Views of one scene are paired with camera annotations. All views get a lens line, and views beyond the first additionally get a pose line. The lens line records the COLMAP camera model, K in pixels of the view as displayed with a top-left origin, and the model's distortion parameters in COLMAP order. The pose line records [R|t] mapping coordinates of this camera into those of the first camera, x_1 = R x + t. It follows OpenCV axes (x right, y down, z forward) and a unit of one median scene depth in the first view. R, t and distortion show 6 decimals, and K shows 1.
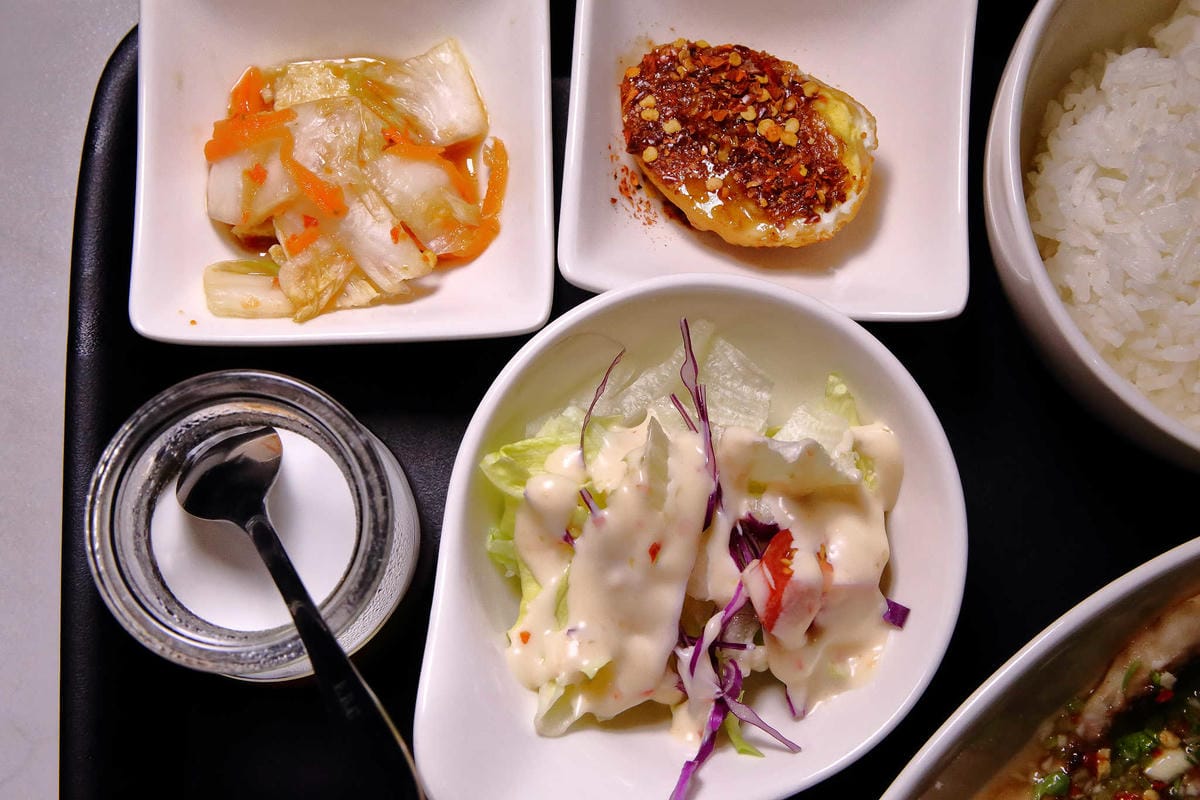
lens RADIAL K [[1864.6, 0, 600.6], [0, 1864.6, 399.9], [0, 0, 1]] dist [0.044321, 0.000000]
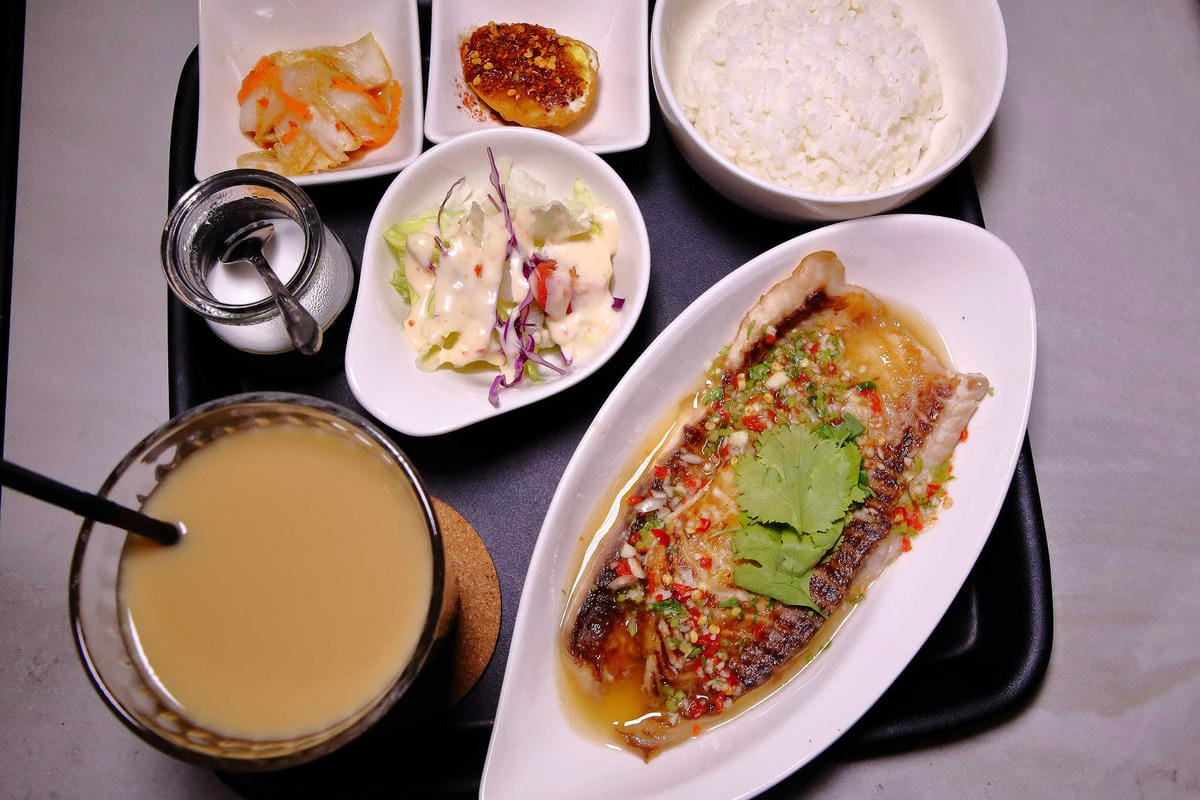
lens RADIAL K [[1179.4, 0, 599.0], [0, 1179.4, 400.3], [0, 0, 1]] dist [-0.007971, 0.000000]
pose [[0.997179, -0.070186, -0.026592, 0.158143], [0.067620, 0.993868, -0.087489, 0.296980], [0.032569, 0.085444, 0.995810, -0.129209]]
